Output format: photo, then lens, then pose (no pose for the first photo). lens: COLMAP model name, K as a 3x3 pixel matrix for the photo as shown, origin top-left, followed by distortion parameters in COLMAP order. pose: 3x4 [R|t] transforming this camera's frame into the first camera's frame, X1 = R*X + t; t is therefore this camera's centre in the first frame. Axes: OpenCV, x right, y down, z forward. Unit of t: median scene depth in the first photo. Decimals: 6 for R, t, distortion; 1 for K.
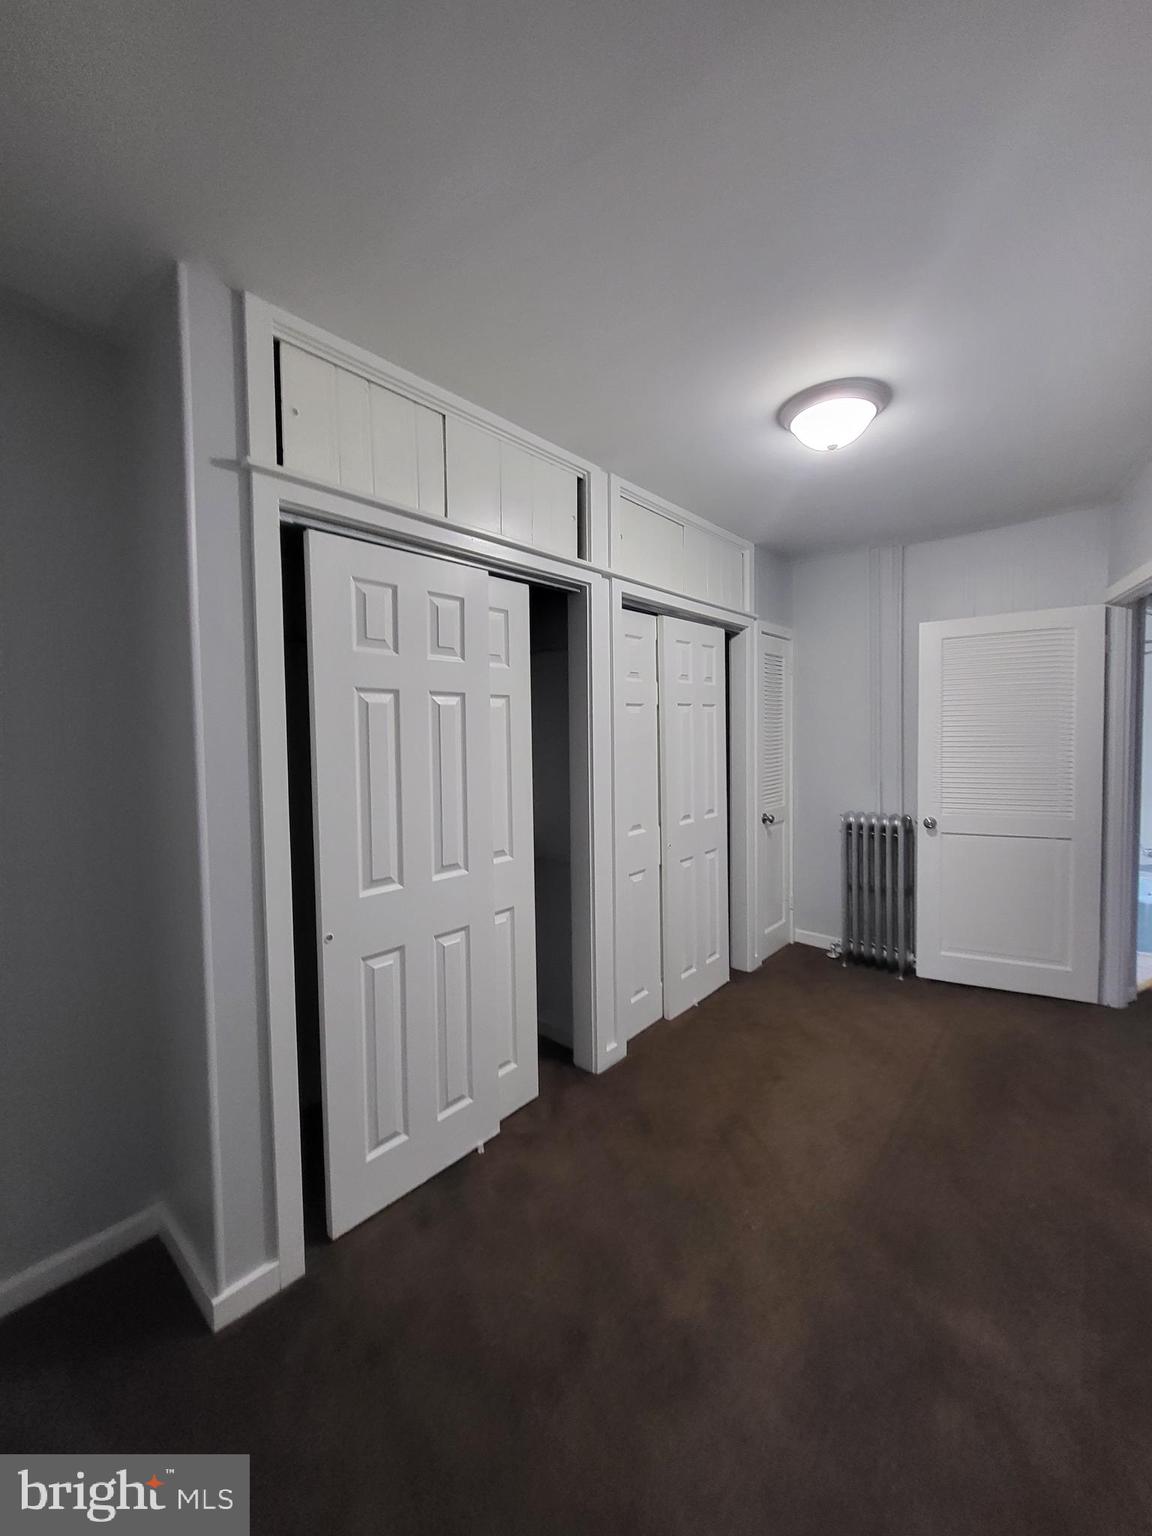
lens RADIAL K [[608.5, 0, 570.6], [0, 608.5, 759.4], [0, 0, 1]] dist [-0.001950, -0.000528]
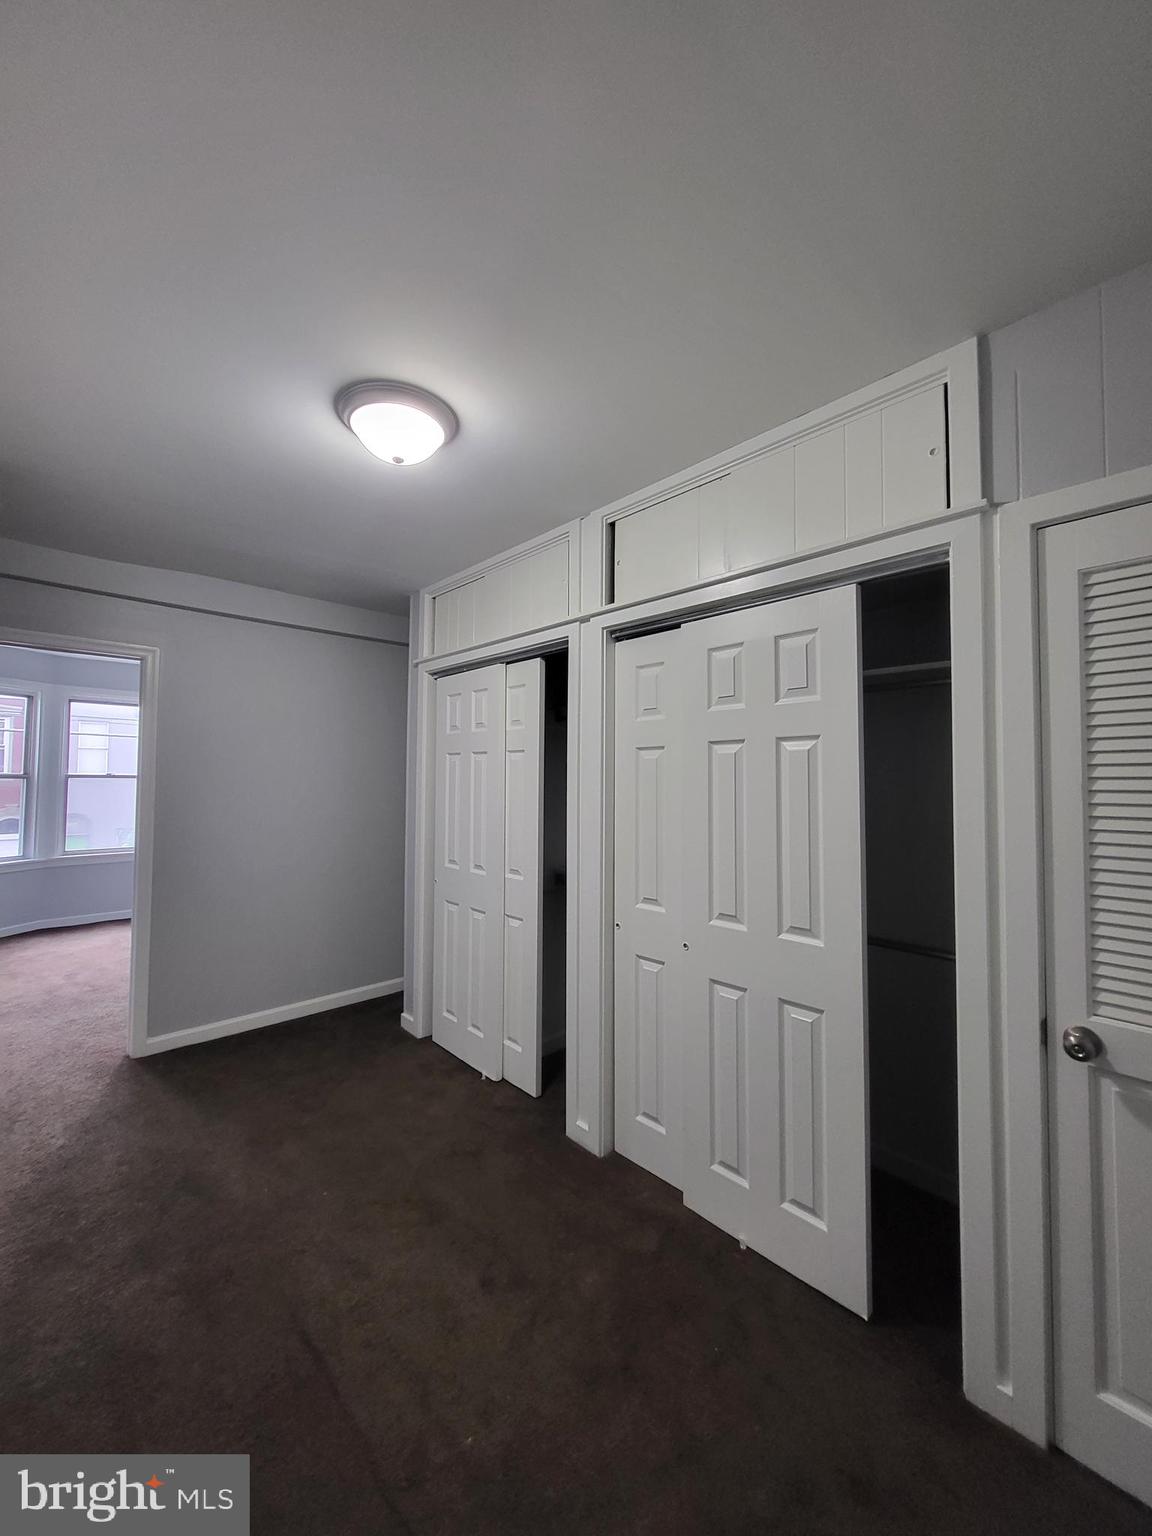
lens RADIAL K [[575.5, 0, 580.1], [0, 575.5, 748.3], [0, 0, 1]] dist [-0.028772, -0.000086]
pose [[-0.076131, -0.039506, -0.996315, 0.973587], [-0.049186, 0.998147, -0.035821, -0.062143], [0.995884, 0.046278, -0.077933, 1.076180]]
